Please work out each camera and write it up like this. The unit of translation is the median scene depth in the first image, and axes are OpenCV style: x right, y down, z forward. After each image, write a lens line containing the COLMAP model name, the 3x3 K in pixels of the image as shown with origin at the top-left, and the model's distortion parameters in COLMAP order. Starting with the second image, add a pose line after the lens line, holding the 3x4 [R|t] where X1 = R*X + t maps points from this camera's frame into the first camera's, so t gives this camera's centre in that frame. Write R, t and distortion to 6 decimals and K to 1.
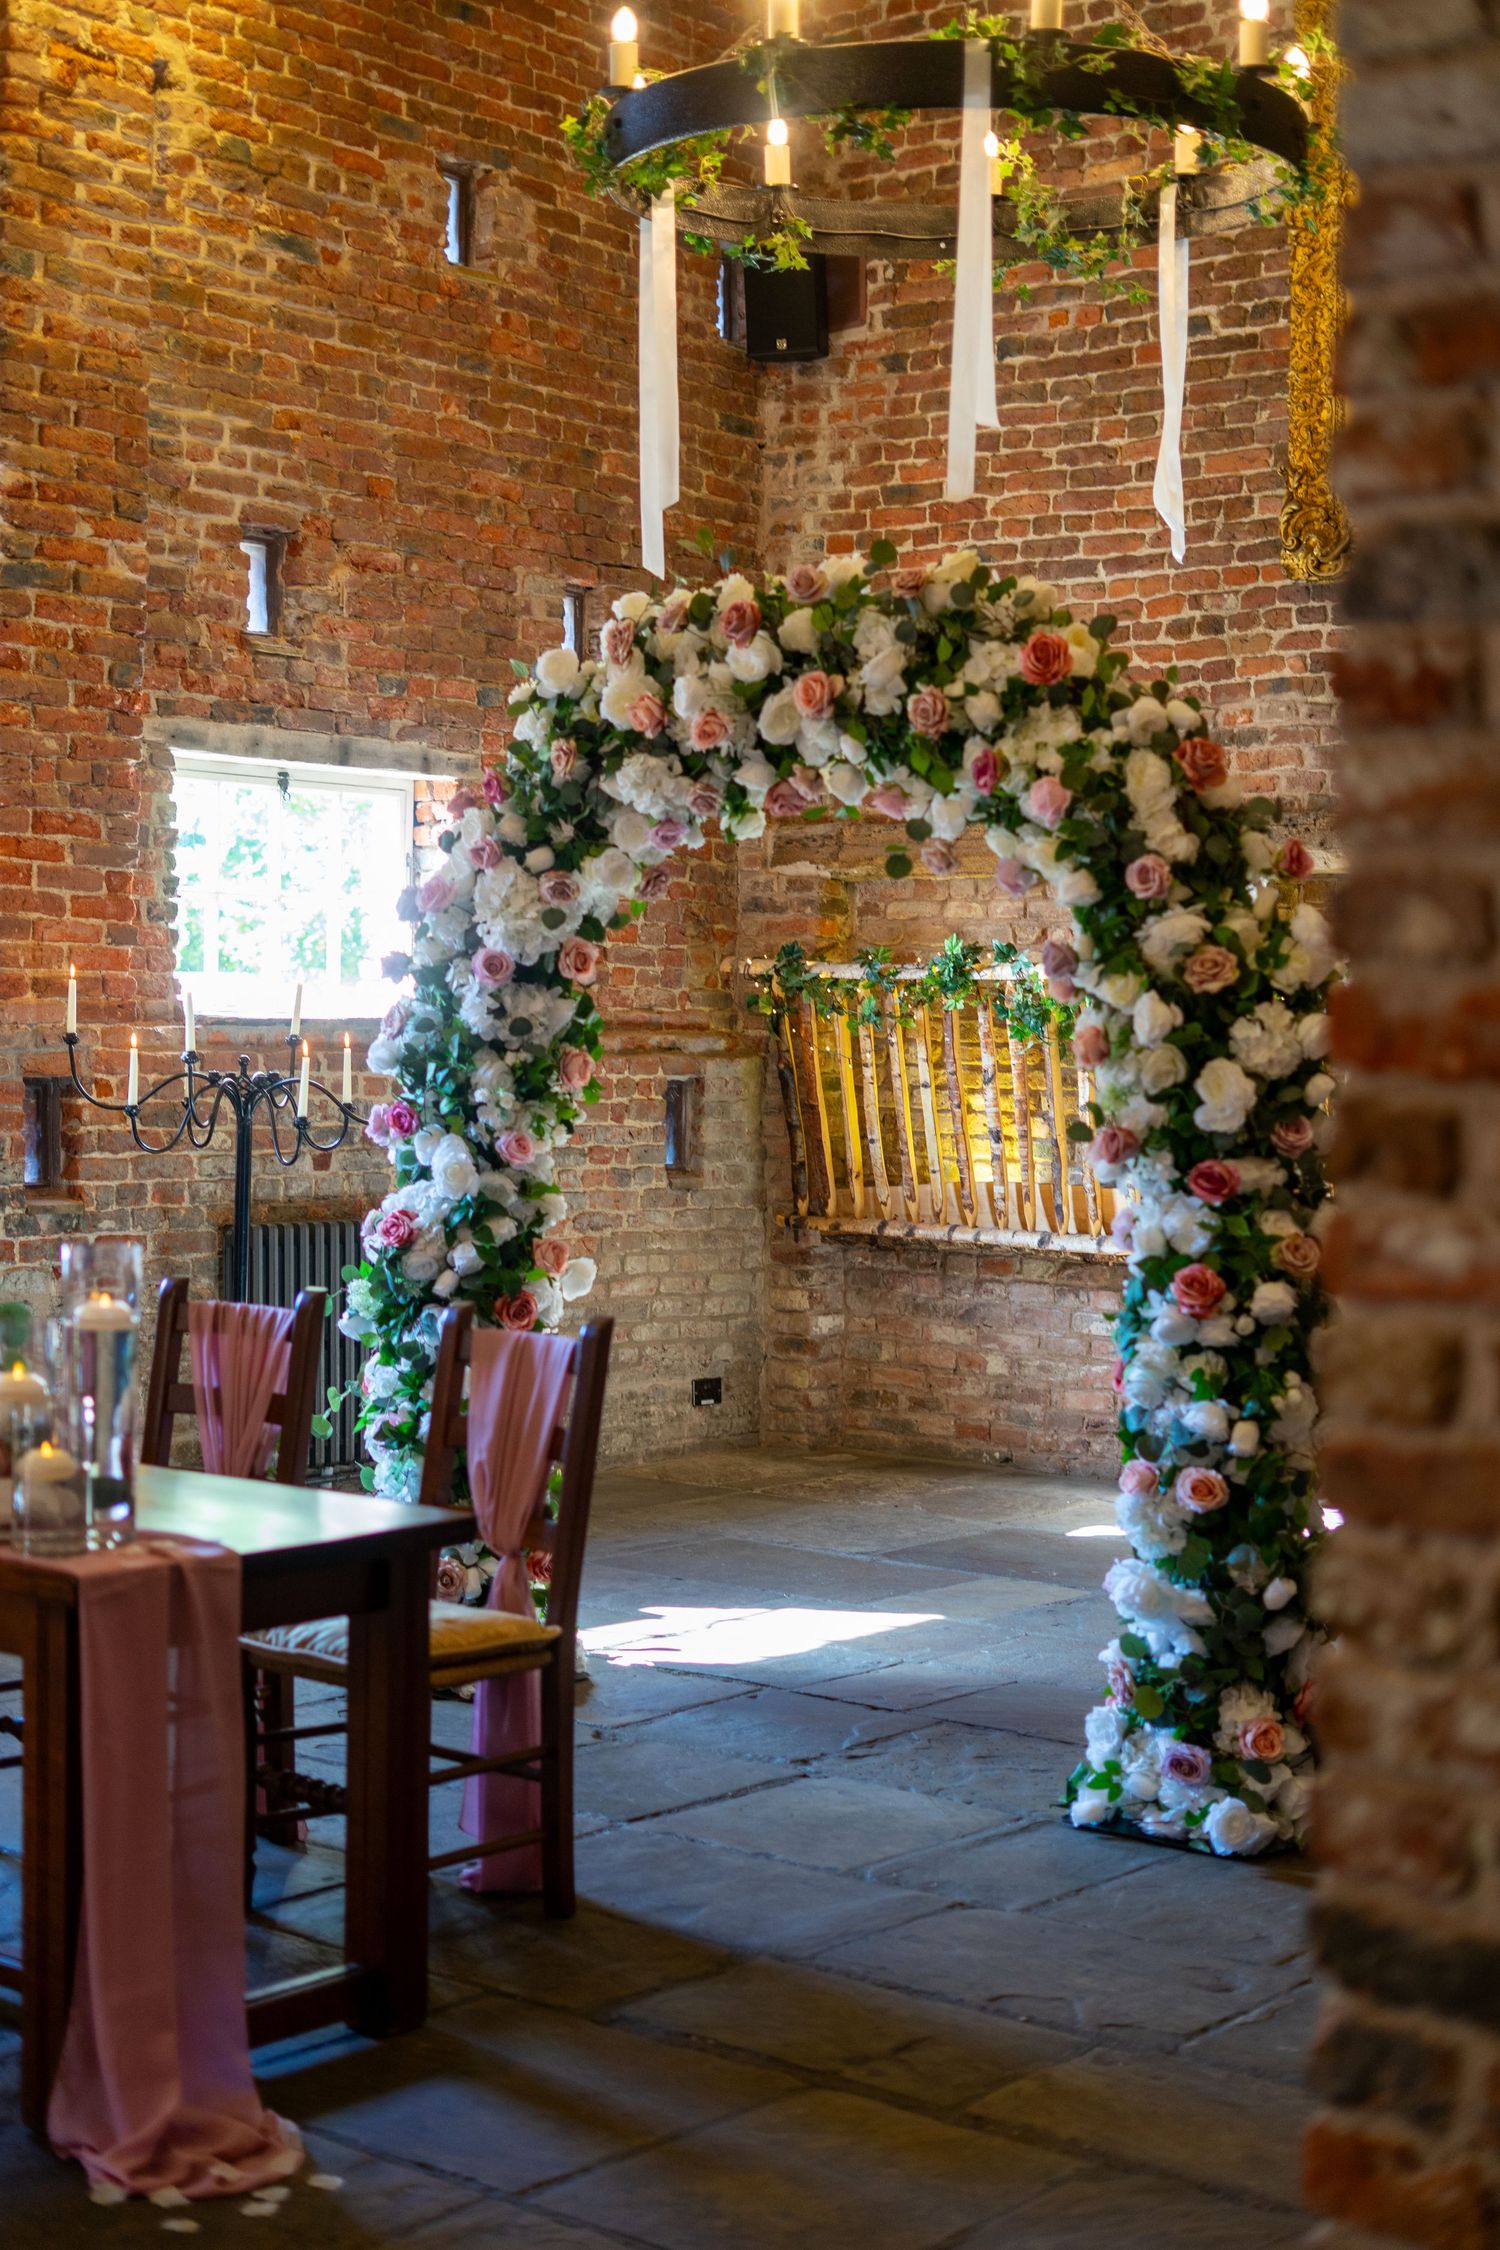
lens RADIAL K [[3243.2, 0, 750.0], [0, 3243.2, 1125.0], [0, 0, 1]] dist [-0.024594, 0.068966]
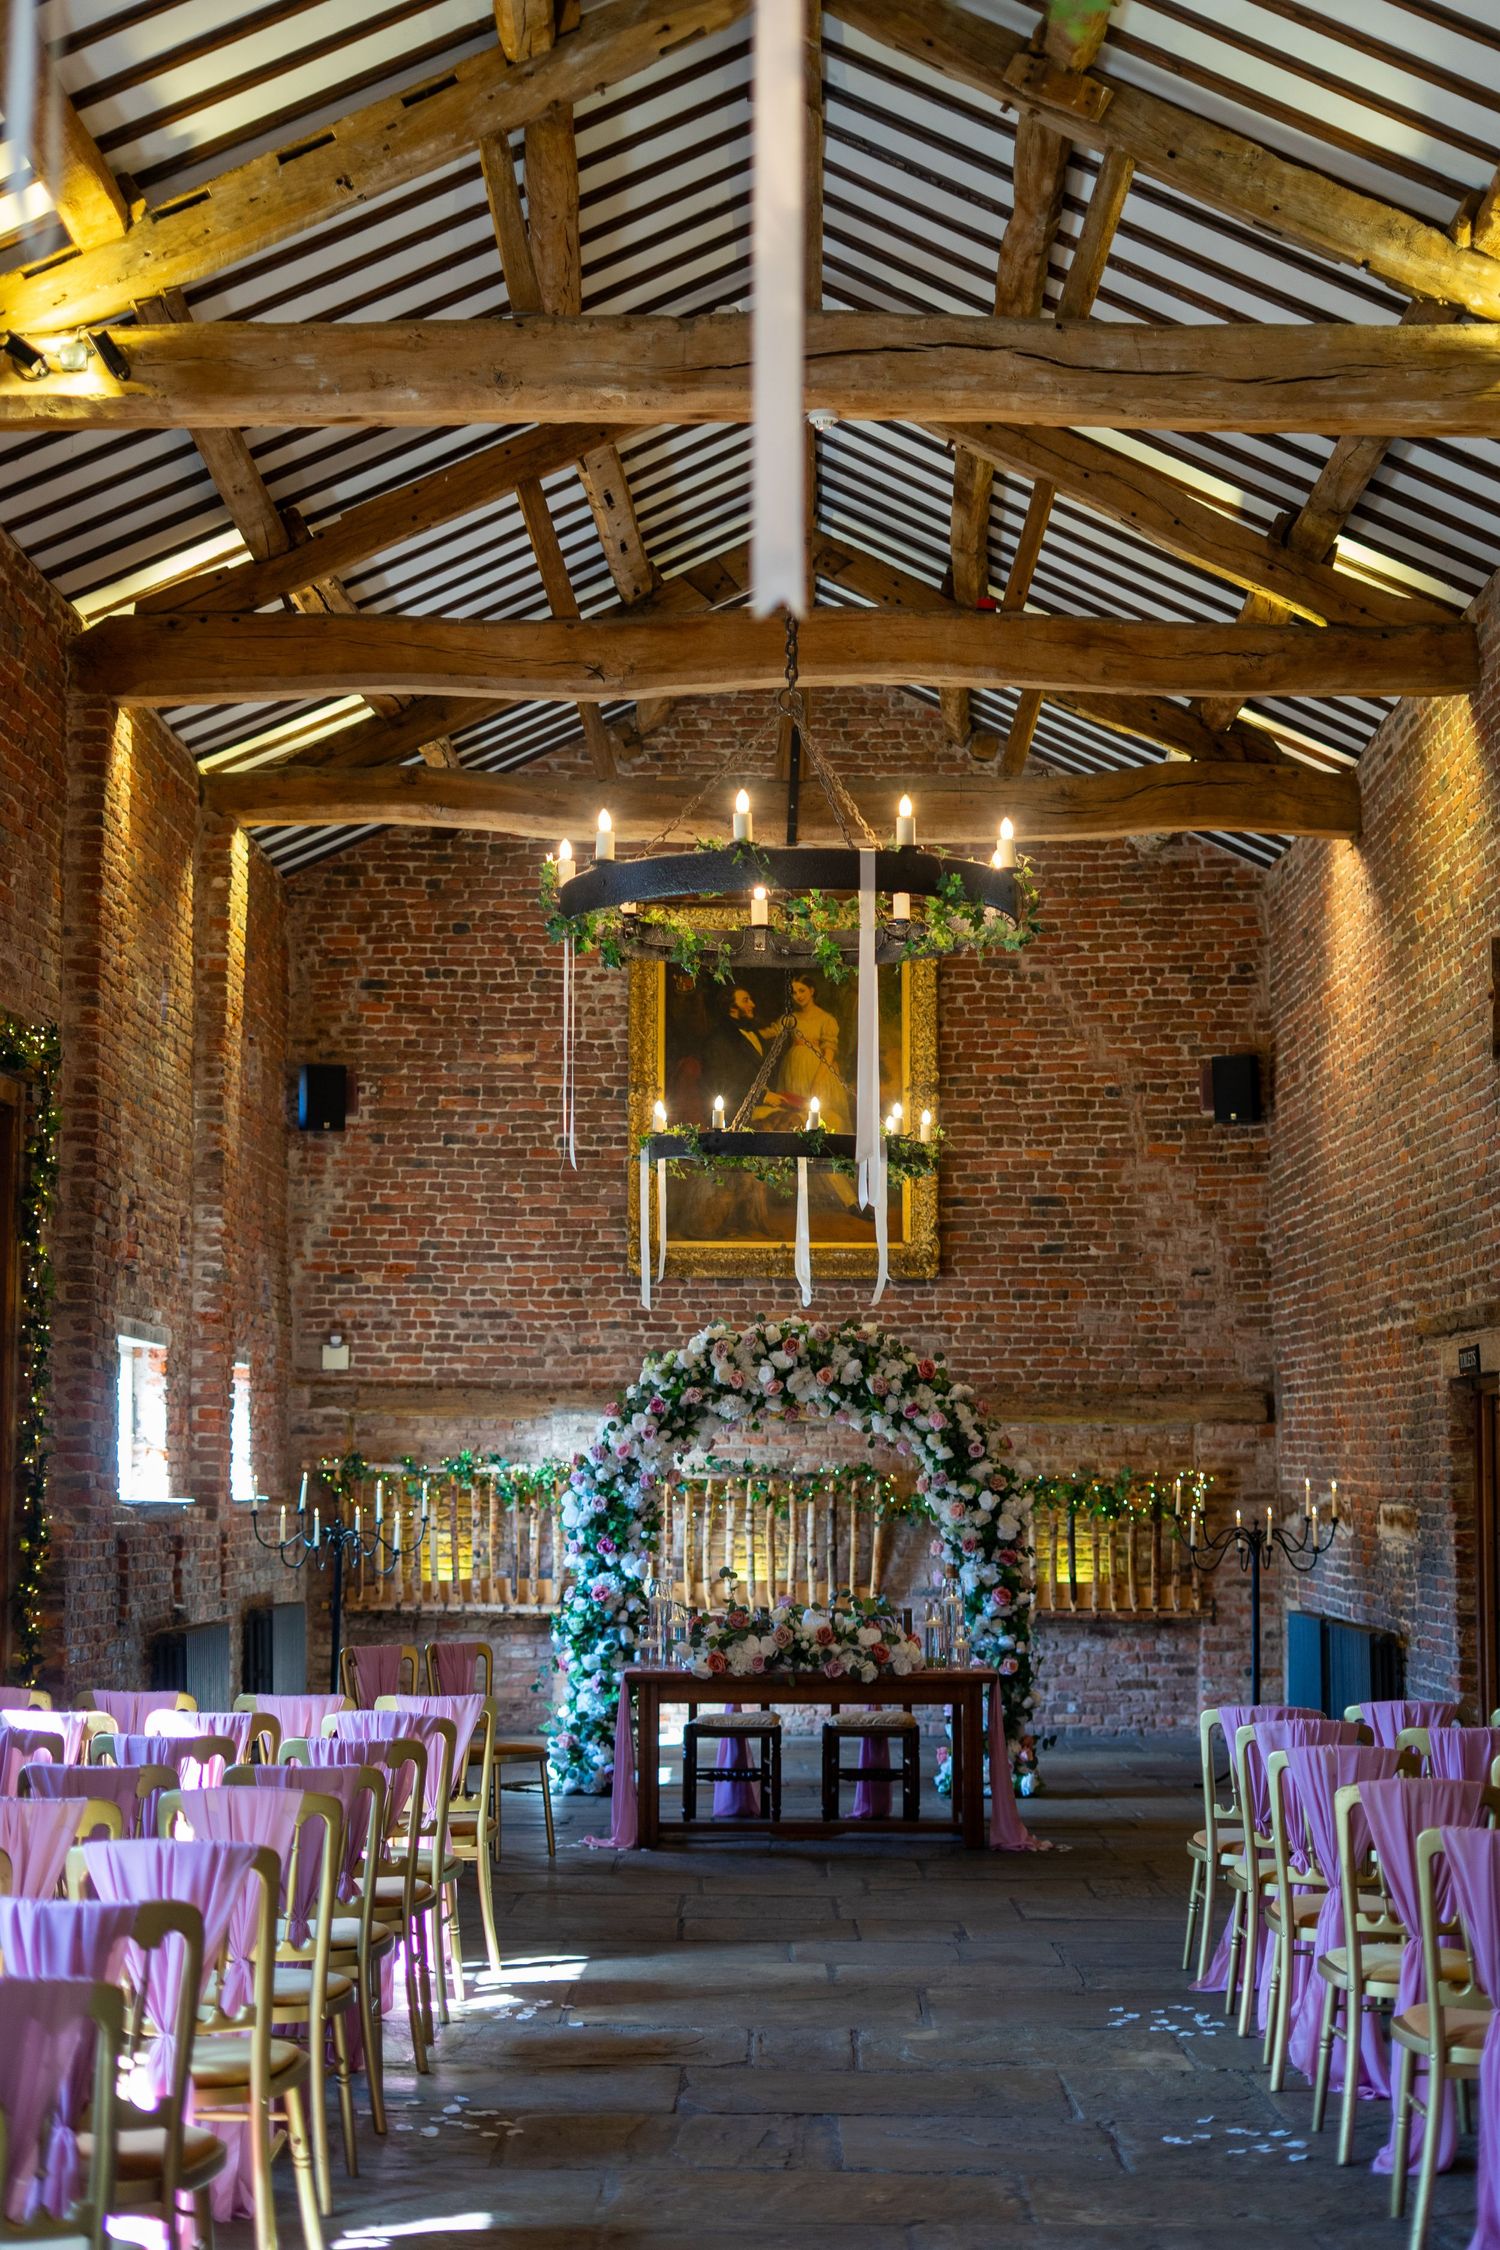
lens RADIAL K [[3264.5, 0, 737.0], [0, 3264.5, 1118.6], [0, 0, 1]] dist [-0.029620, 0.084171]
pose [[0.776228, 0.057125, 0.627859, -1.009129], [0.027131, 0.991937, -0.123792, -0.009062], [-0.629868, 0.113125, 0.768420, -0.593924]]
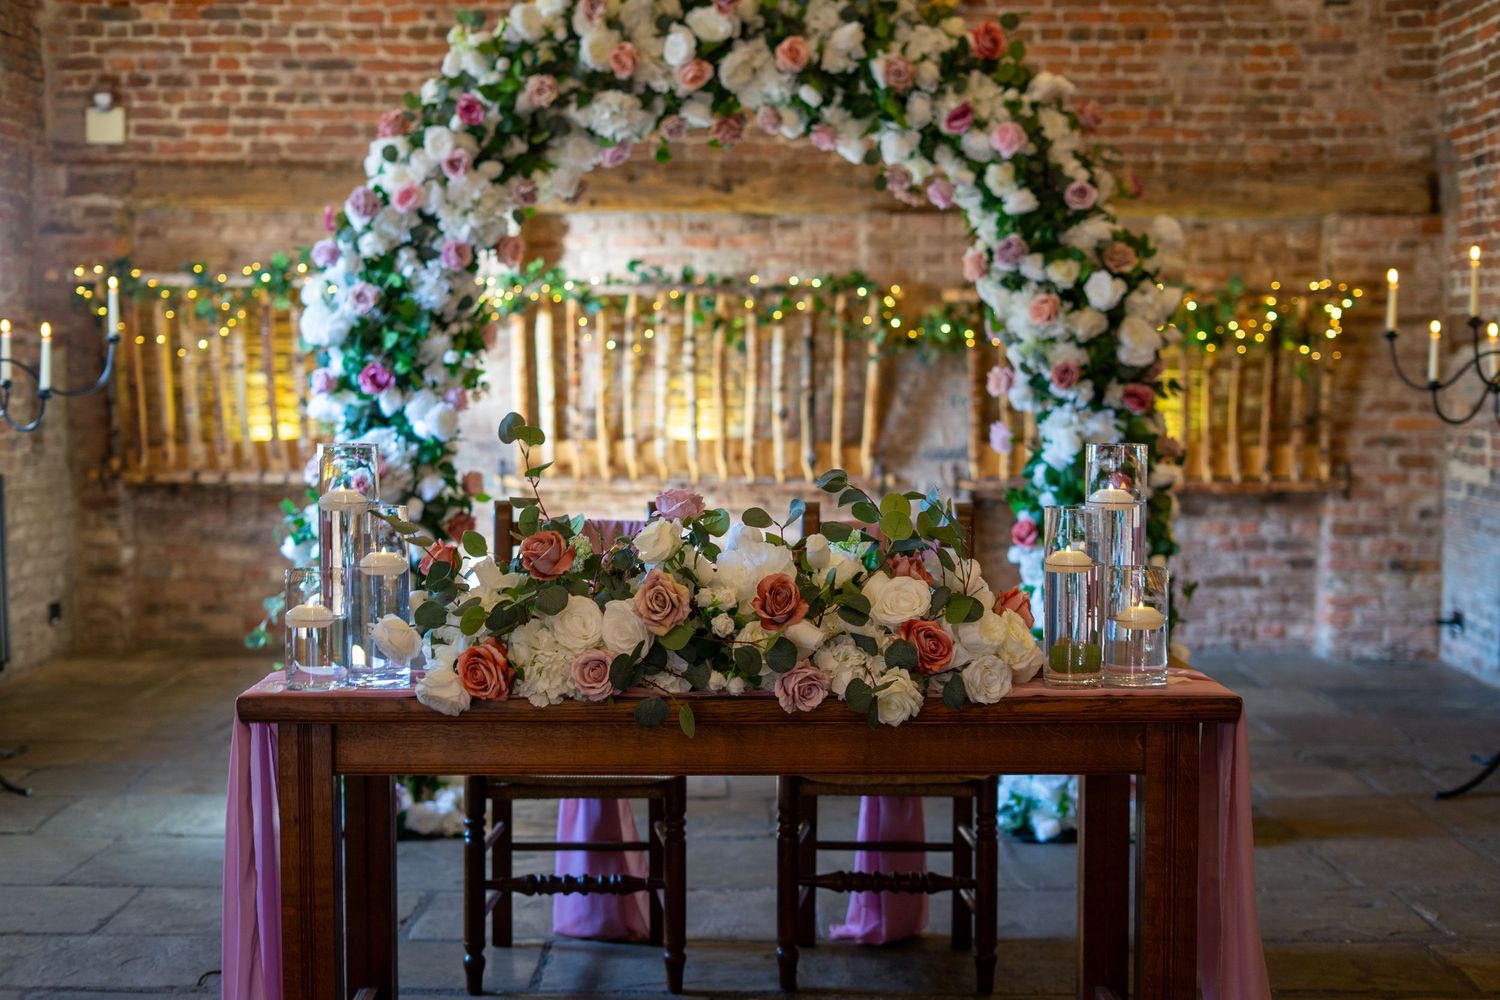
lens RADIAL K [[2176.4, 0, 750.0], [0, 2176.4, 500.0], [0, 0, 1]] dist [-0.029620, 0.084171]
pose [[0.776827, -0.052303, 0.627538, -0.341875], [0.028761, 0.998452, 0.047614, 0.006002], [-0.629057, -0.018940, 0.777129, 0.178222]]
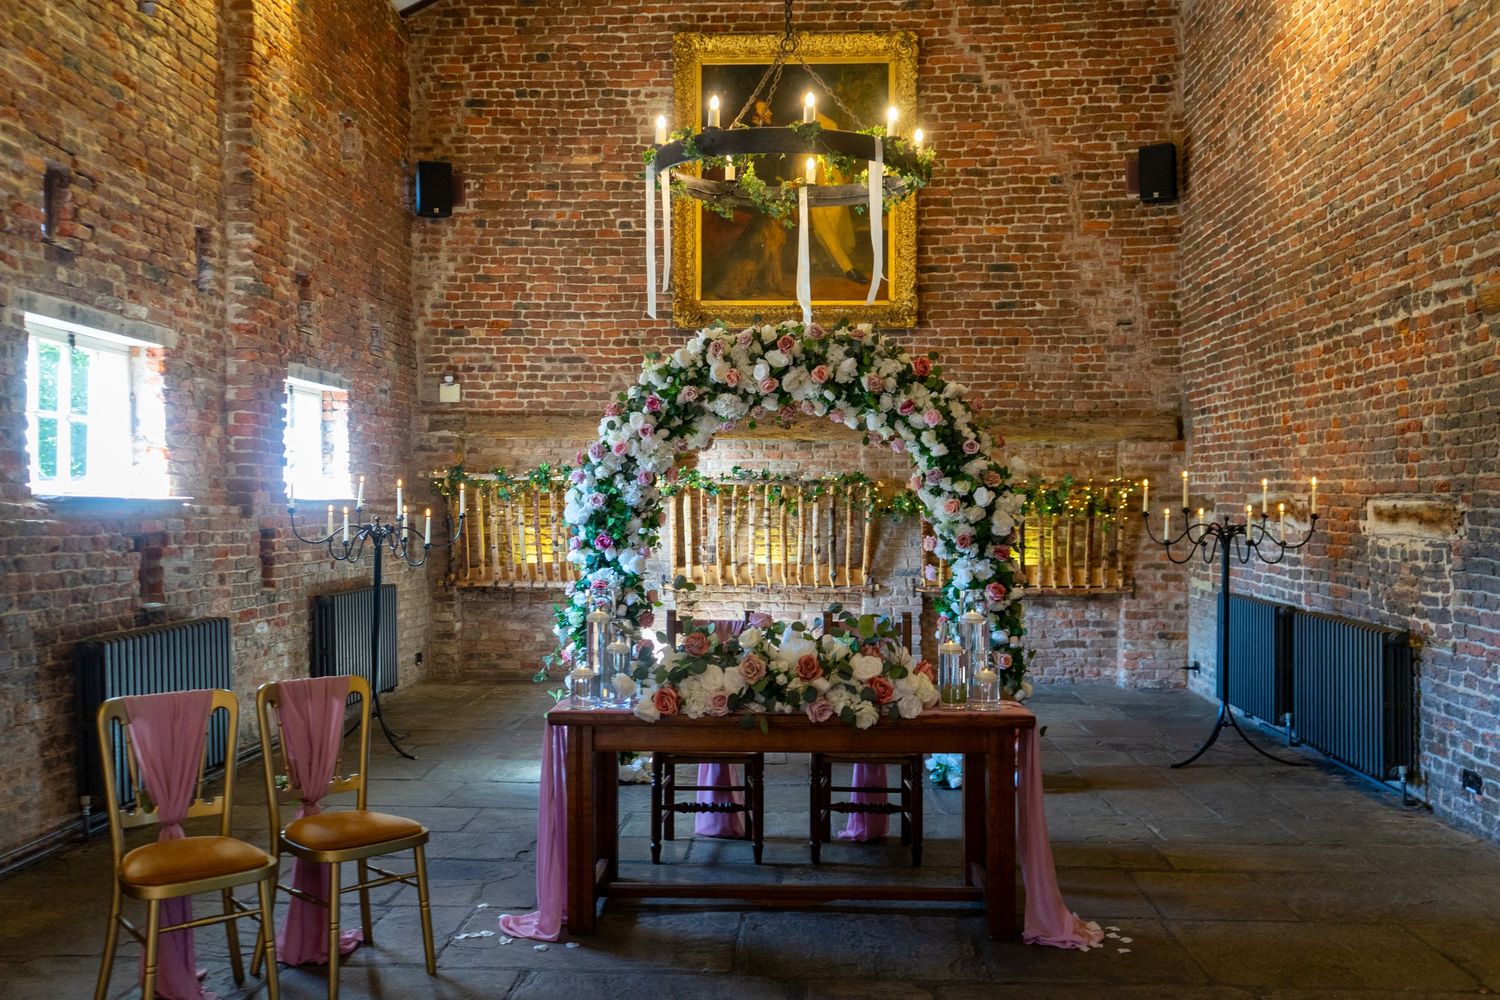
lens RADIAL K [[1307.6, 0, 750.0], [0, 1307.6, 500.0], [0, 0, 1]] dist [0.001984, -0.001543]
pose [[0.801755, -0.012358, 0.597525, -0.391035], [0.027706, 0.999480, -0.016504, -0.009065], [-0.597010, 0.029788, 0.801680, 0.112754]]
